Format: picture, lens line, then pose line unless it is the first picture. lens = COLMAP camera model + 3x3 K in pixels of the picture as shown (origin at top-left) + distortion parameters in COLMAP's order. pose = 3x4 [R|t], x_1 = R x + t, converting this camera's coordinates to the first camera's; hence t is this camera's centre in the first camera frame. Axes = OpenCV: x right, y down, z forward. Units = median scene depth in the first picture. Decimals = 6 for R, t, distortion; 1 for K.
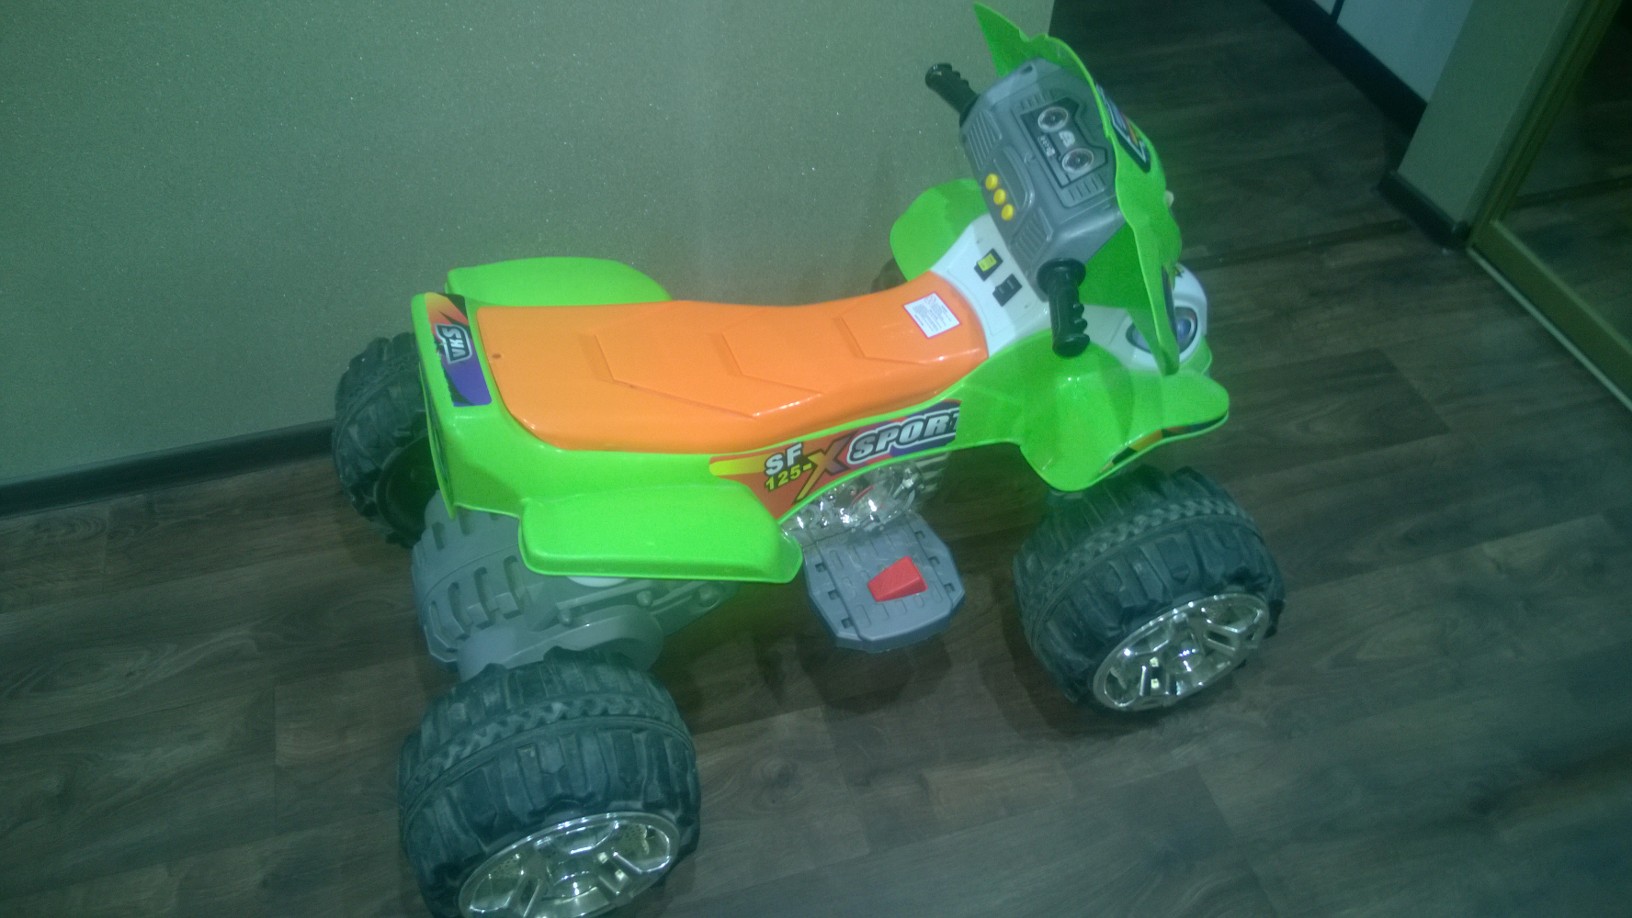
lens RADIAL K [[1241.5, 0, 816.7], [0, 1241.5, 453.4], [0, 0, 1]] dist [-0.000854, -0.018213]
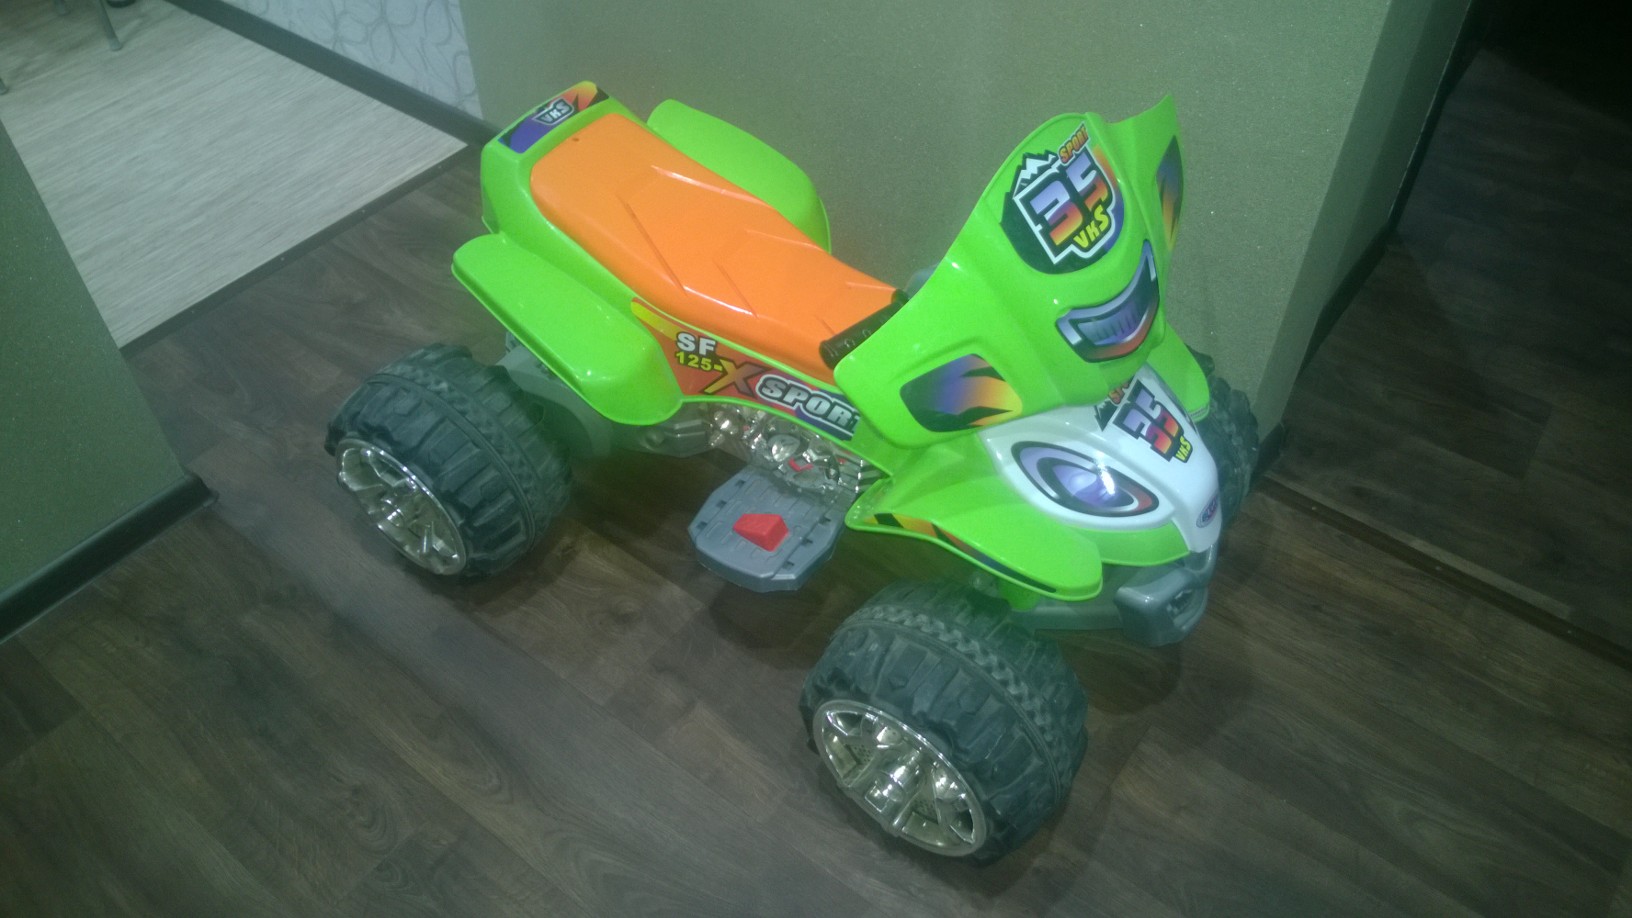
lens RADIAL K [[1241.5, 0, 810.7], [0, 1241.5, 456.4], [0, 0, 1]] dist [-0.000854, -0.018213]
pose [[0.585645, 0.559728, -0.586280, 0.708762], [-0.586672, 0.791801, 0.169904, -0.157201], [0.559317, 0.244451, 0.792091, 0.185983]]
